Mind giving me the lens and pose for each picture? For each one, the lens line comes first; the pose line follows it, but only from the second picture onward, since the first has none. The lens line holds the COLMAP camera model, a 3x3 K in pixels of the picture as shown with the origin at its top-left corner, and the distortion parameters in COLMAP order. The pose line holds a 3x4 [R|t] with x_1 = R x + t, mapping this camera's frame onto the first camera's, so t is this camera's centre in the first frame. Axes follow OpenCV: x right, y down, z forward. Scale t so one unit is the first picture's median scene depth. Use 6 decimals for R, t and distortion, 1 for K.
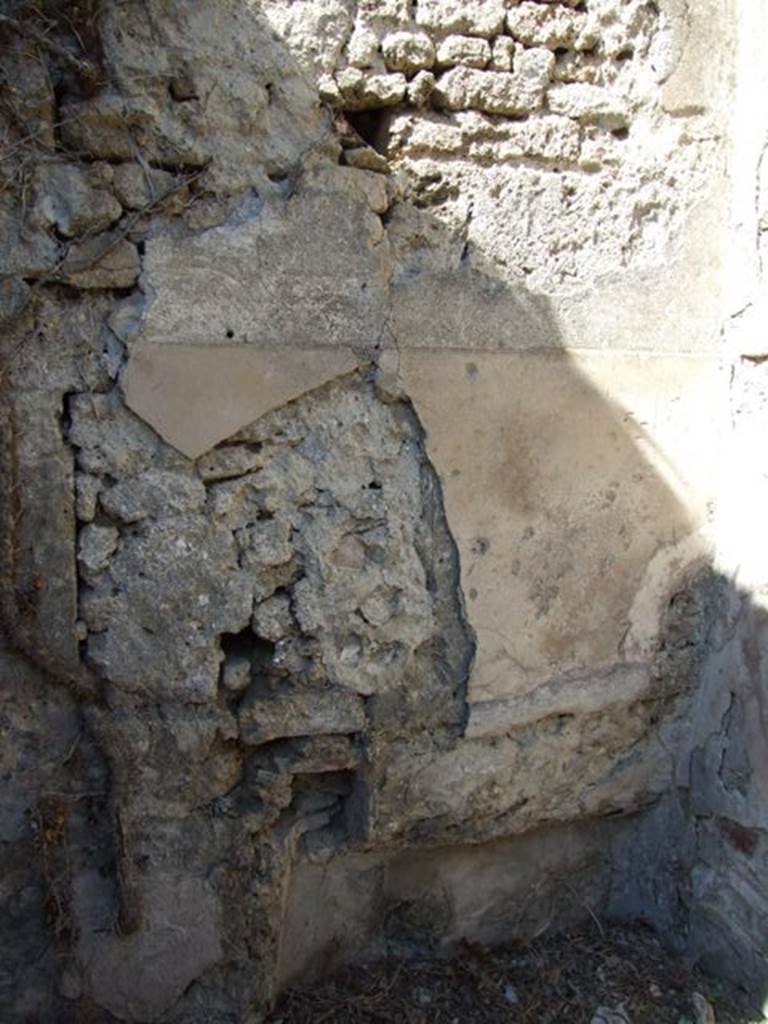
lens RADIAL K [[808.5, 0, 377.0], [0, 808.5, 512.5], [0, 0, 1]] dist [-0.045617, 0.026857]
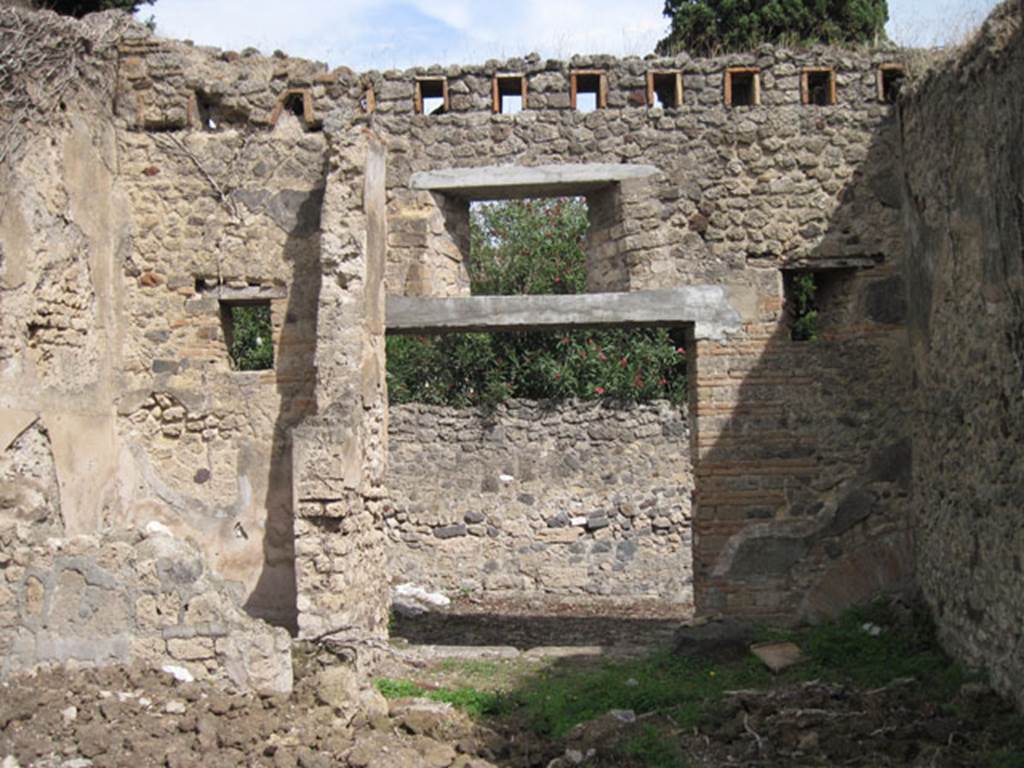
lens RADIAL K [[1027.4, 0, 510.3], [0, 1027.4, 379.5], [0, 0, 1]] dist [-0.081776, 0.000000]
pose [[0.369772, 0.033953, 0.928502, -2.537900], [0.156234, 0.982831, -0.098159, 0.266889], [-0.915893, 0.181360, 0.358119, -1.668122]]
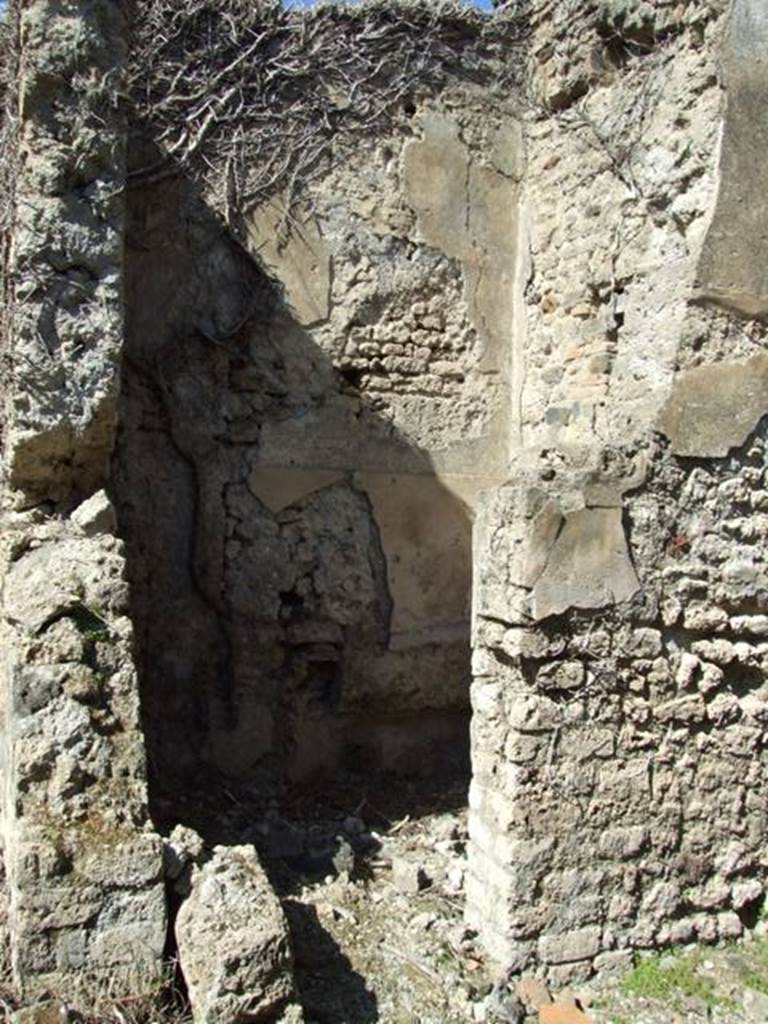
lens RADIAL K [[808.5, 0, 394.0], [0, 808.5, 509.0], [0, 0, 1]] dist [-0.045617, 0.026857]
pose [[0.995481, 0.030588, 0.089898, -0.087848], [-0.016959, 0.988748, -0.148624, 0.250414], [-0.093432, 0.146428, 0.984799, -1.282867]]
